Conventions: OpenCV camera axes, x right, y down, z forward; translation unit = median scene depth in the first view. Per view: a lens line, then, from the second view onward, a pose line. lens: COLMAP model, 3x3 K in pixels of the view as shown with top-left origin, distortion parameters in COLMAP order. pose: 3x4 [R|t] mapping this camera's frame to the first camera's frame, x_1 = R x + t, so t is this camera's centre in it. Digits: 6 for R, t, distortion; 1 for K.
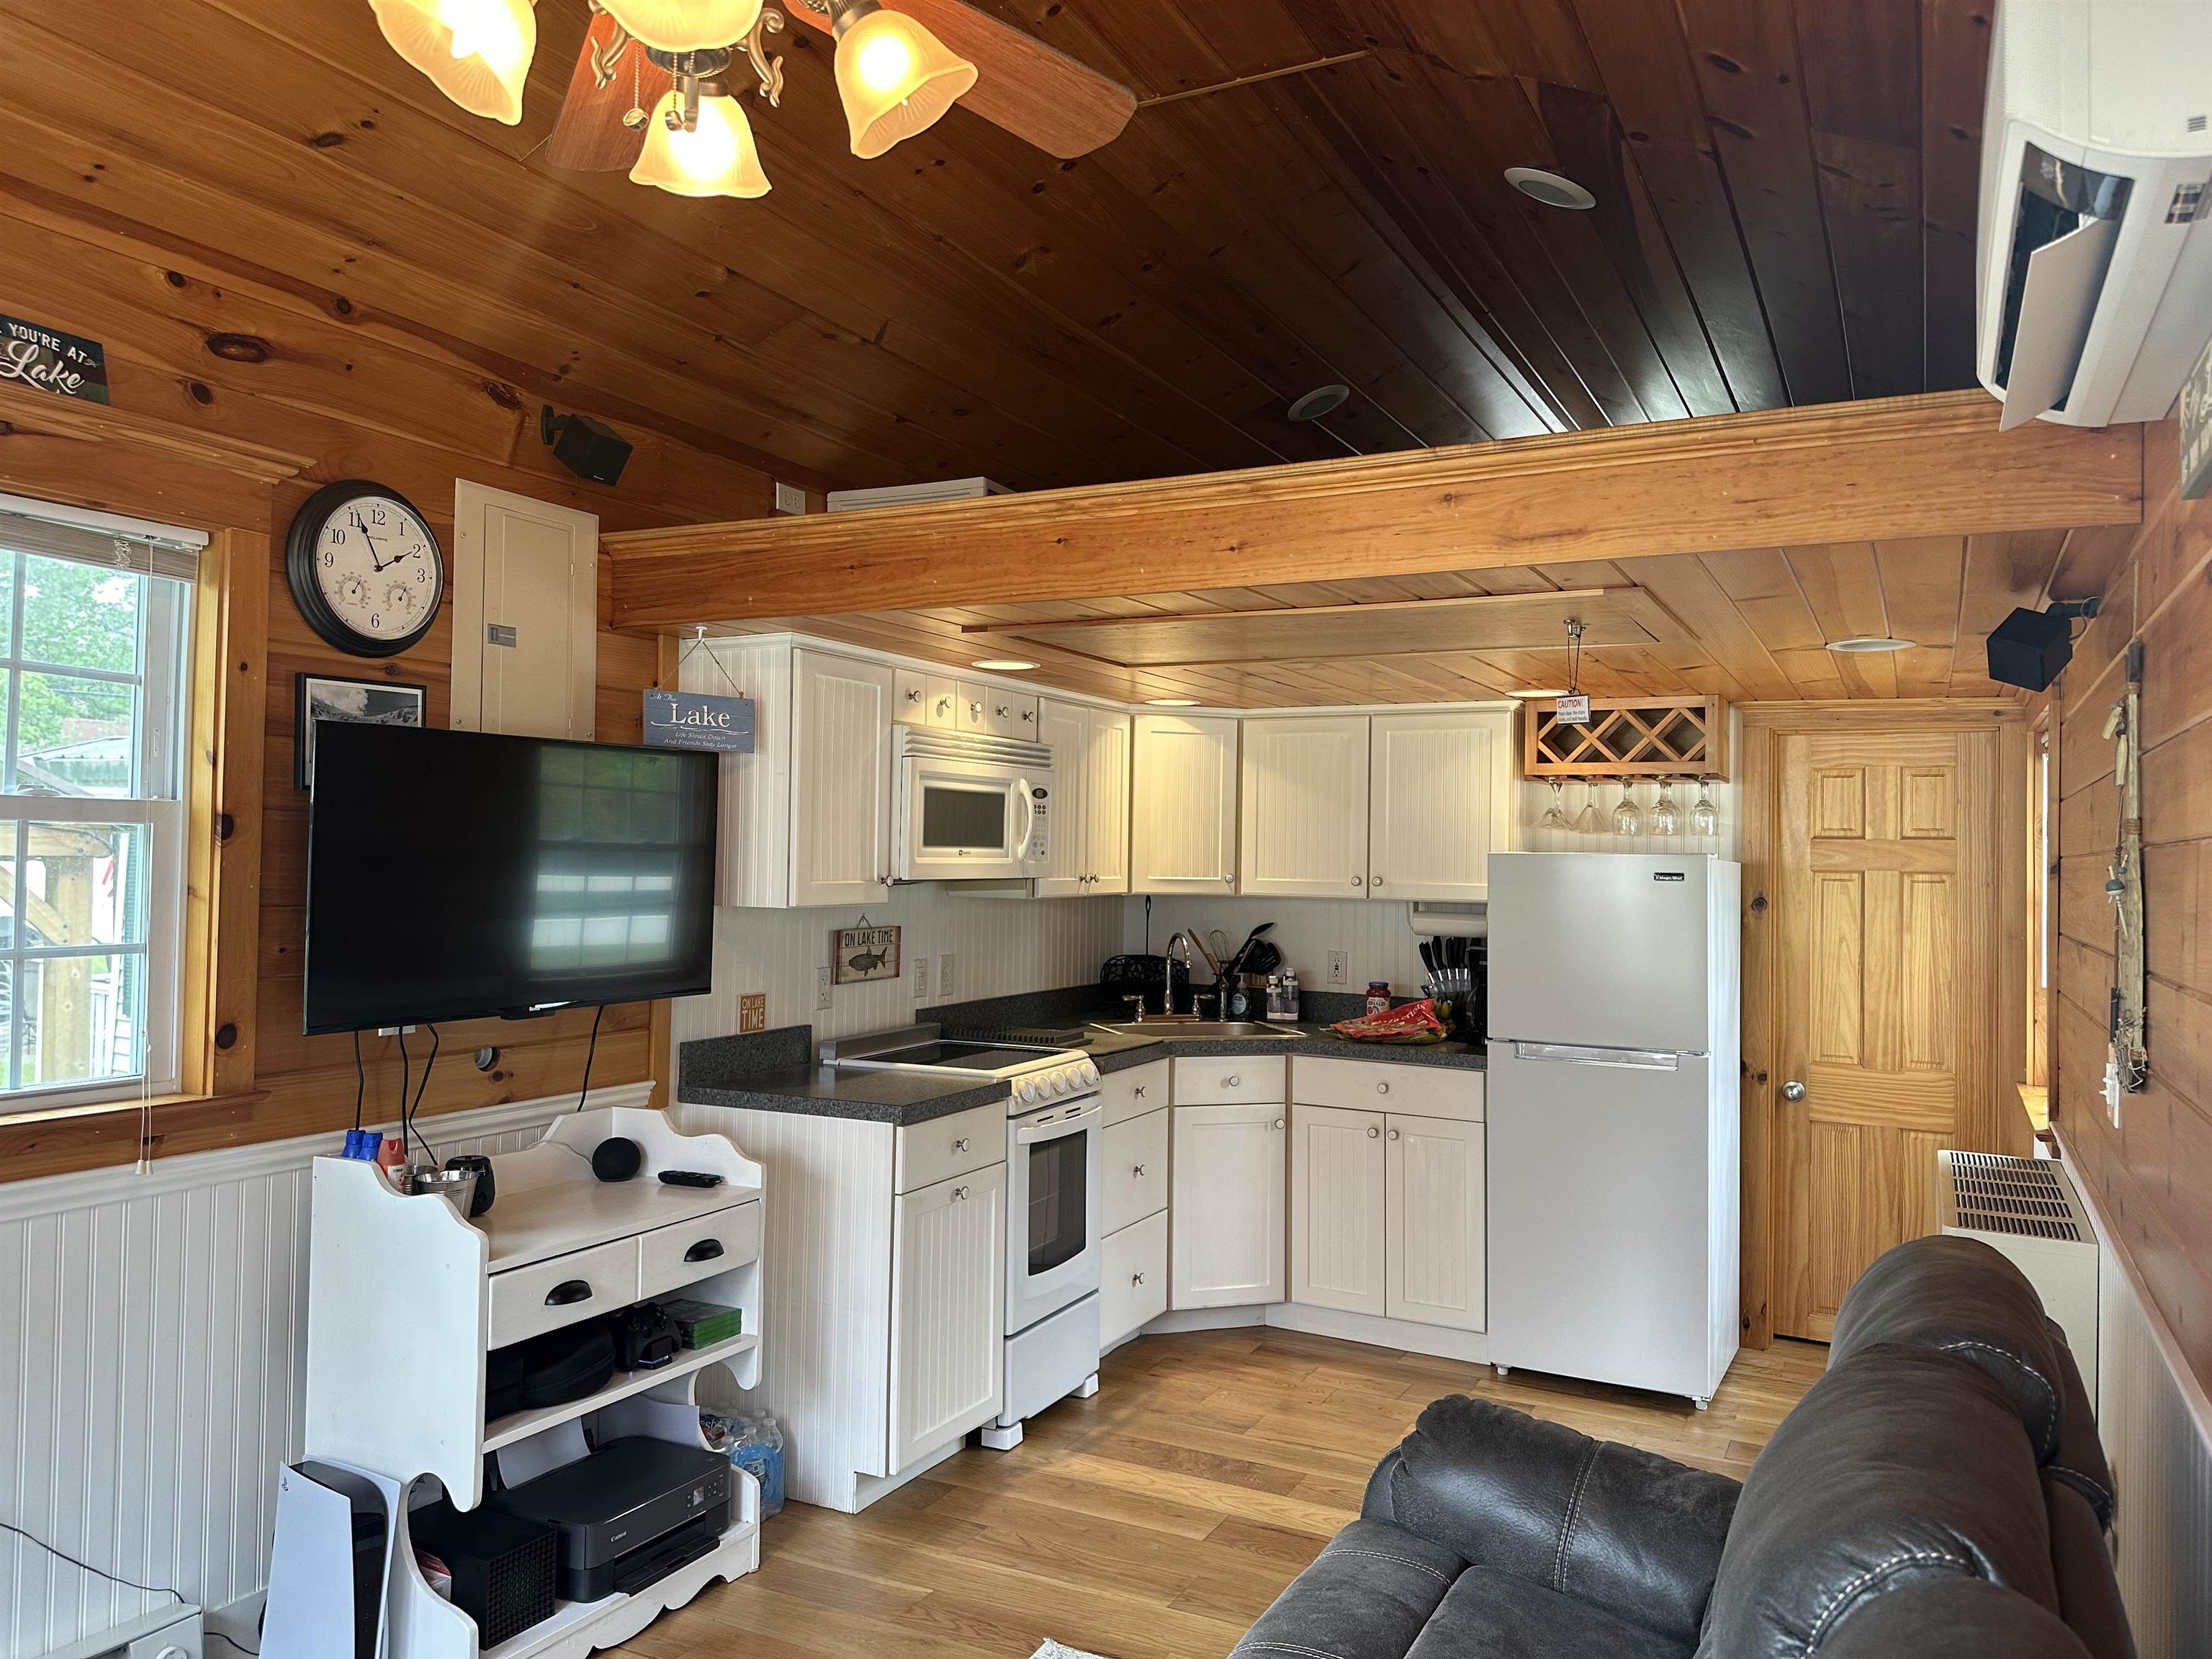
lens RADIAL K [[1548.6, 0, 1106.9], [0, 1548.6, 816.5], [0, 0, 1]] dist [0.050942, -0.071374]
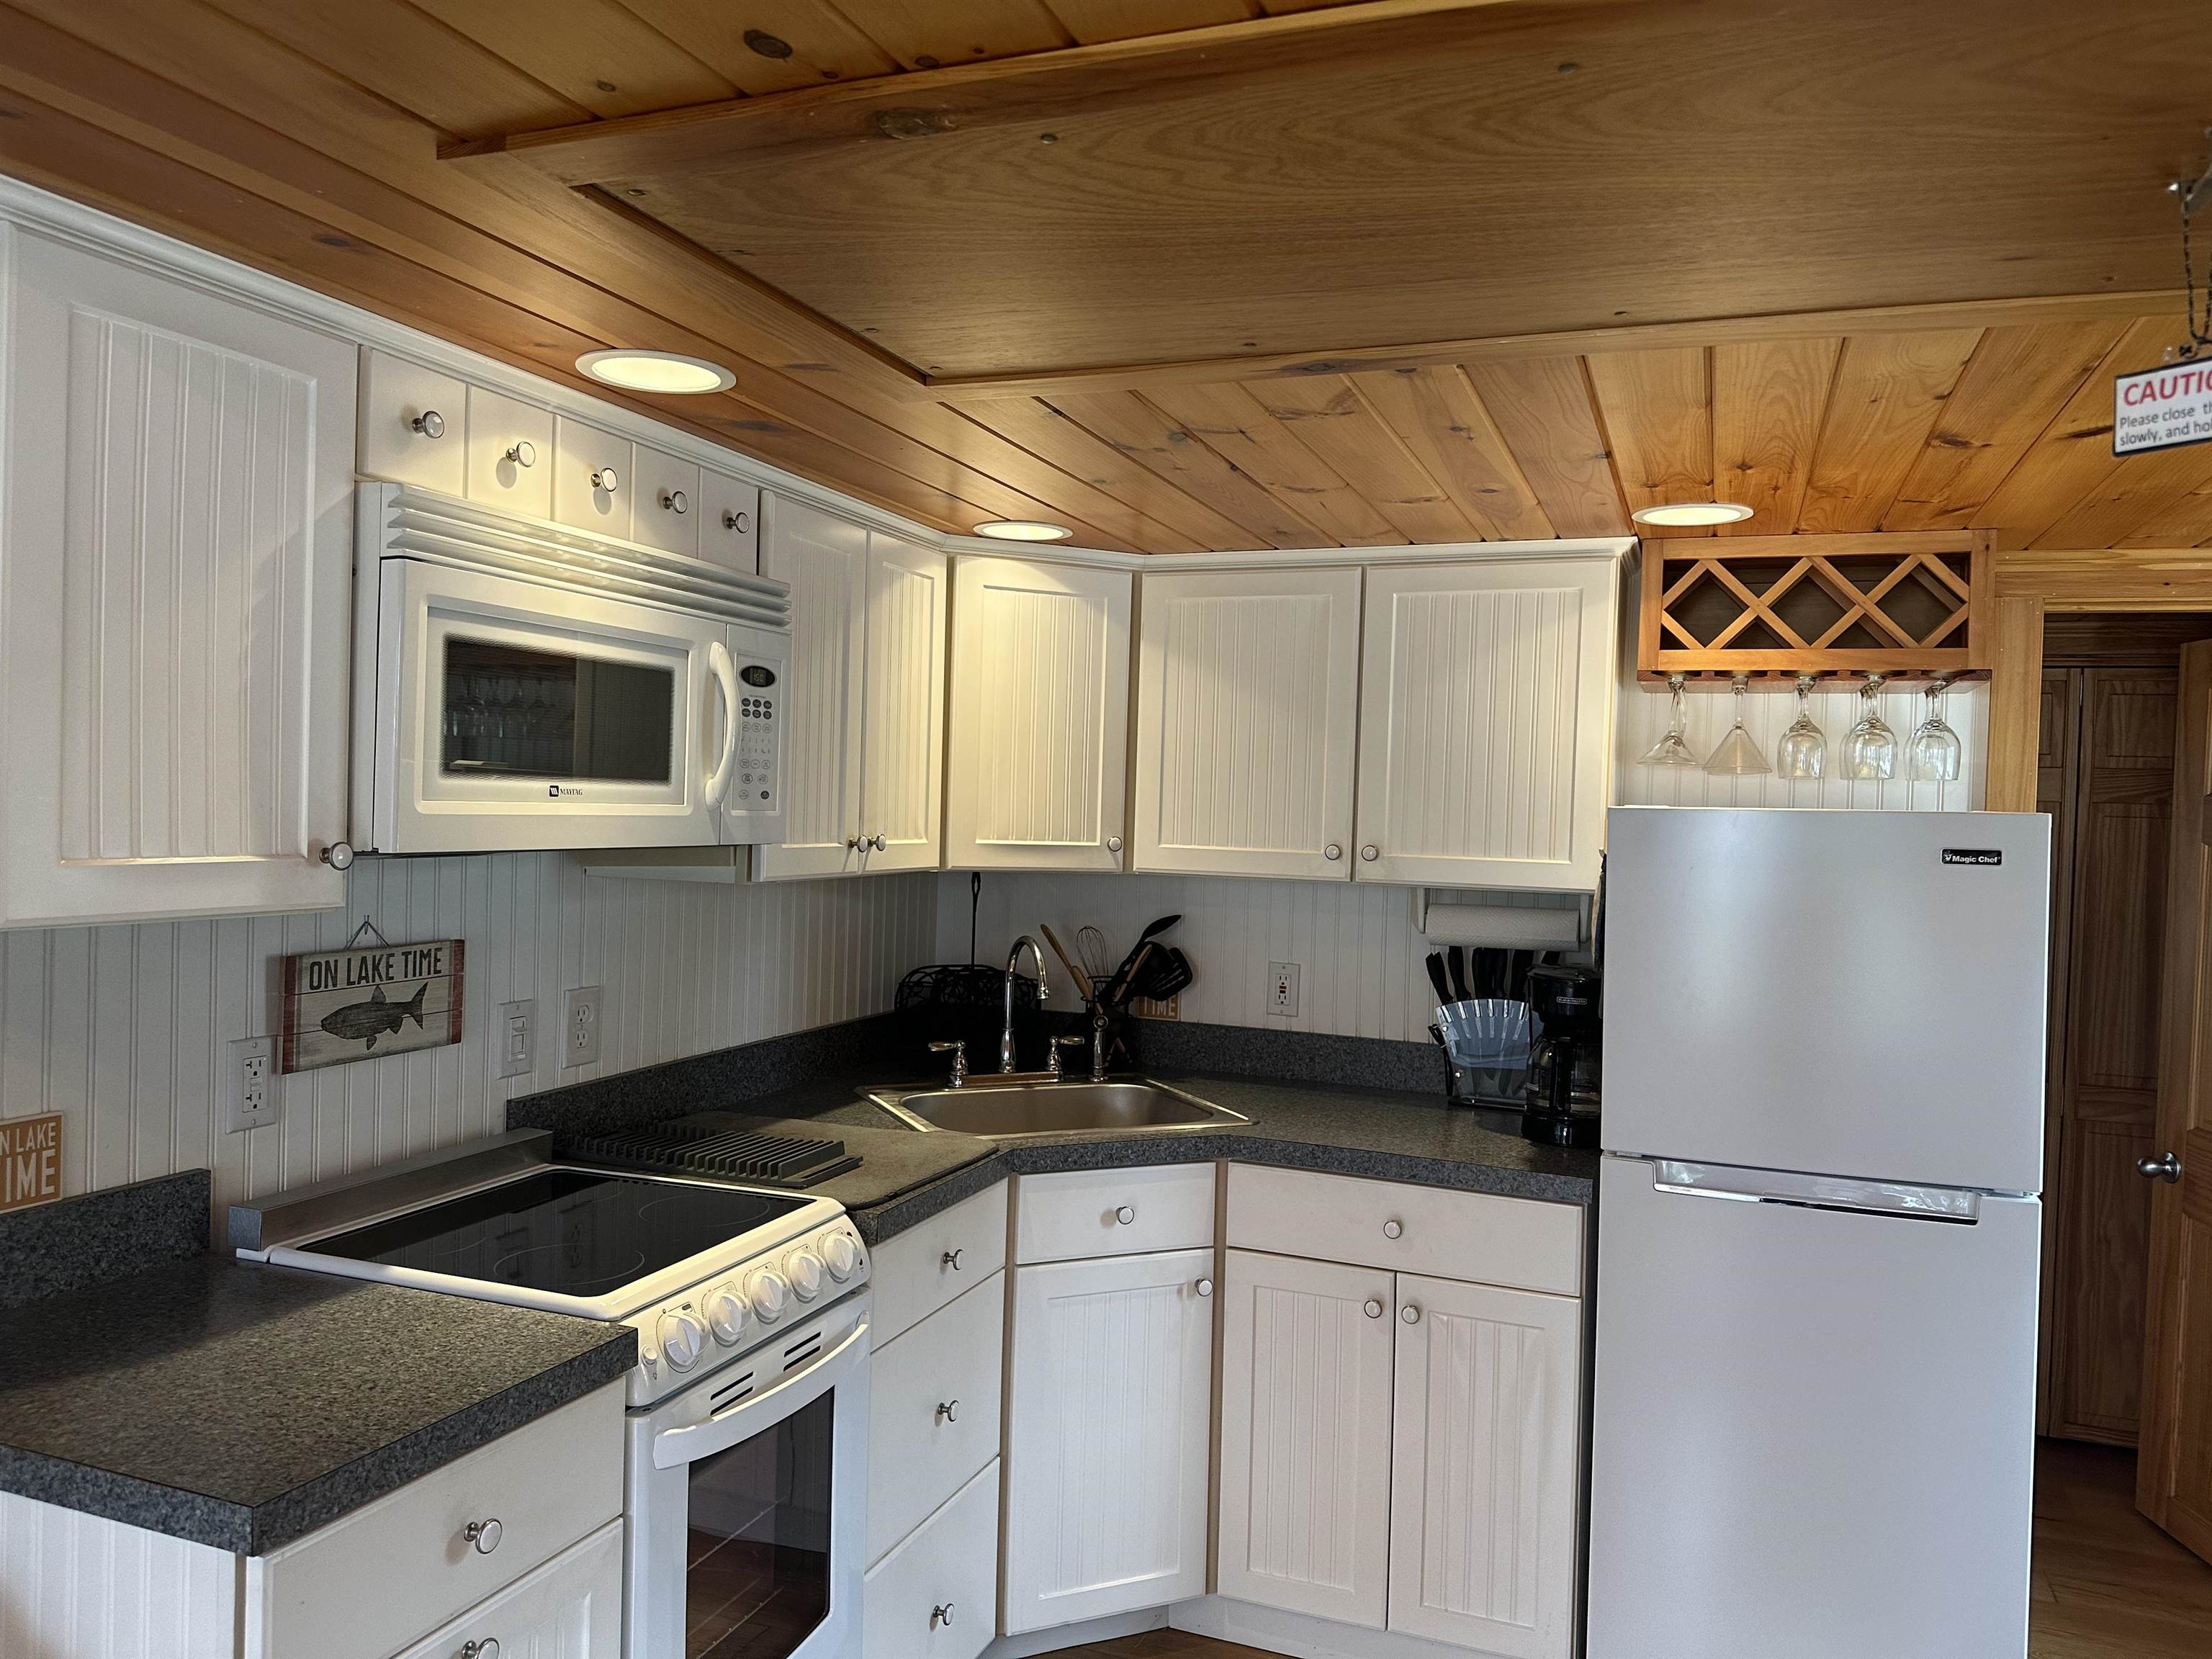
lens RADIAL K [[1548.6, 0, 1100.8], [0, 1548.6, 813.4], [0, 0, 1]] dist [0.050942, -0.071374]
pose [[0.994814, 0.012763, 0.100904, 0.016368], [-0.015976, 0.999389, 0.031098, 0.011694], [-0.100445, -0.032549, 0.994410, 0.468208]]
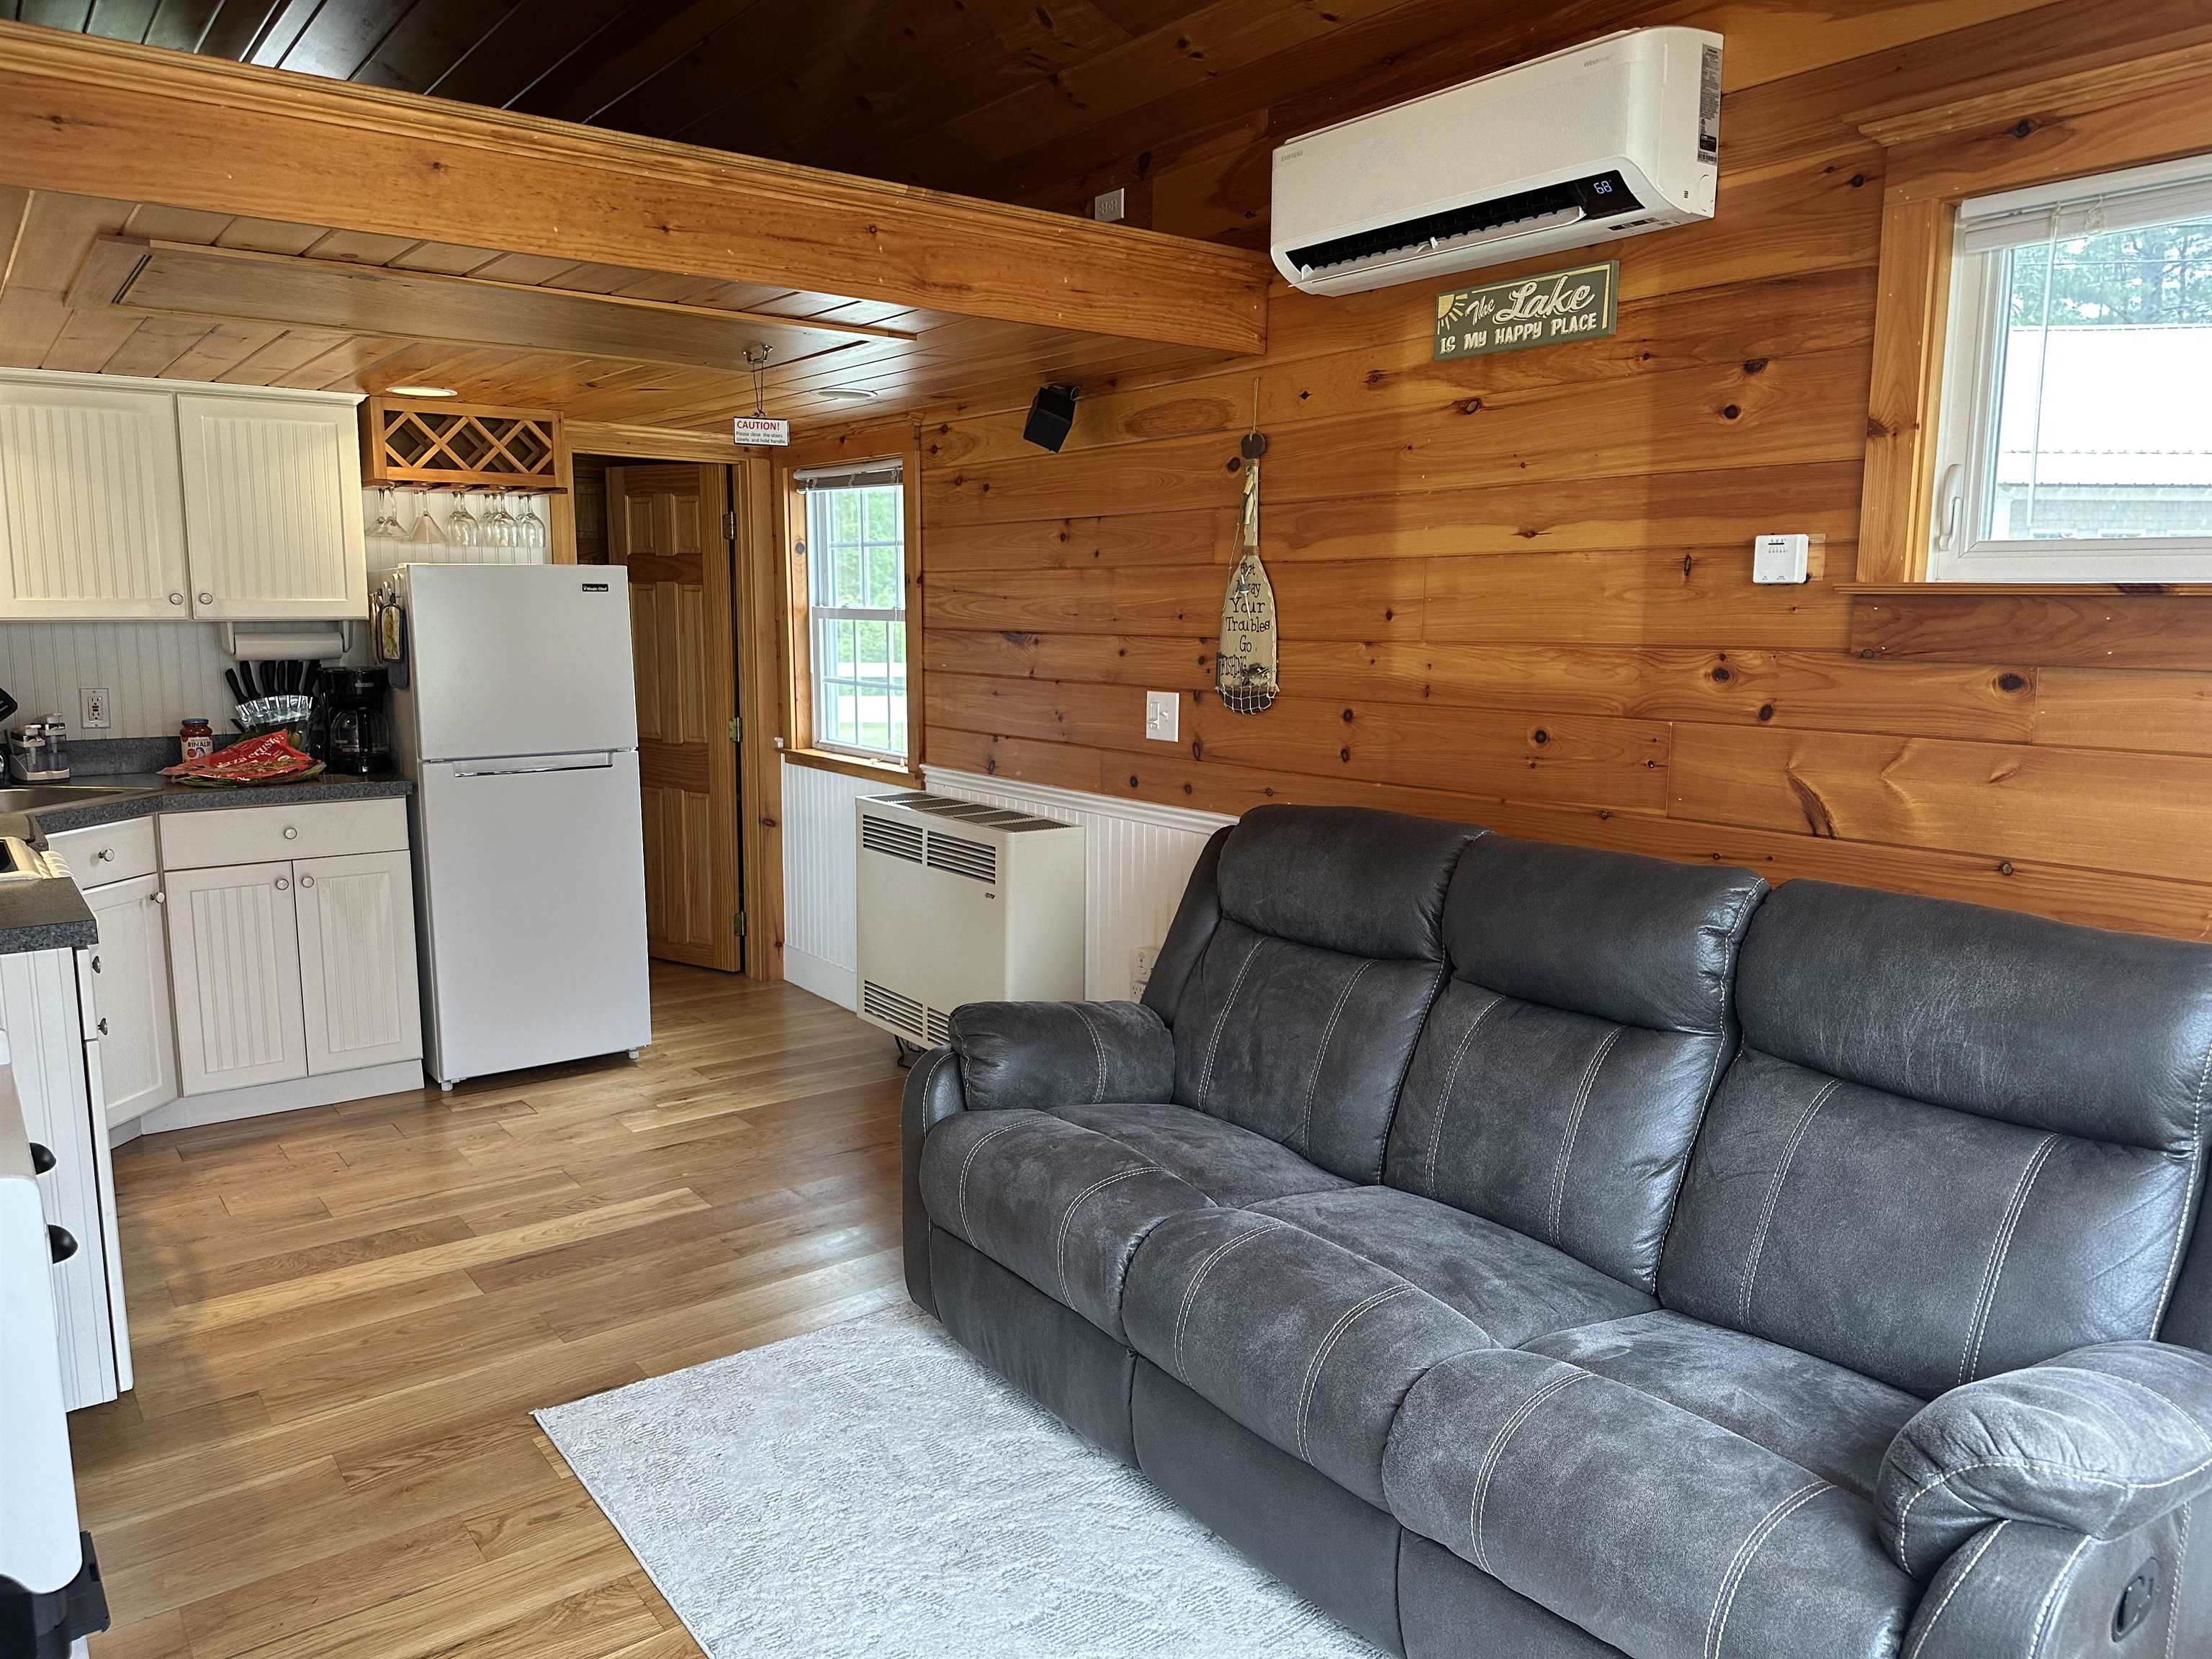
lens RADIAL K [[1548.6, 0, 1108.3], [0, 1548.6, 835.5], [0, 0, 1]] dist [0.050942, -0.071374]
pose [[0.436748, -0.155430, 0.886054, -0.414742], [-0.020899, 0.982941, 0.182728, 0.003087], [-0.899341, -0.098324, 0.426049, 0.197624]]
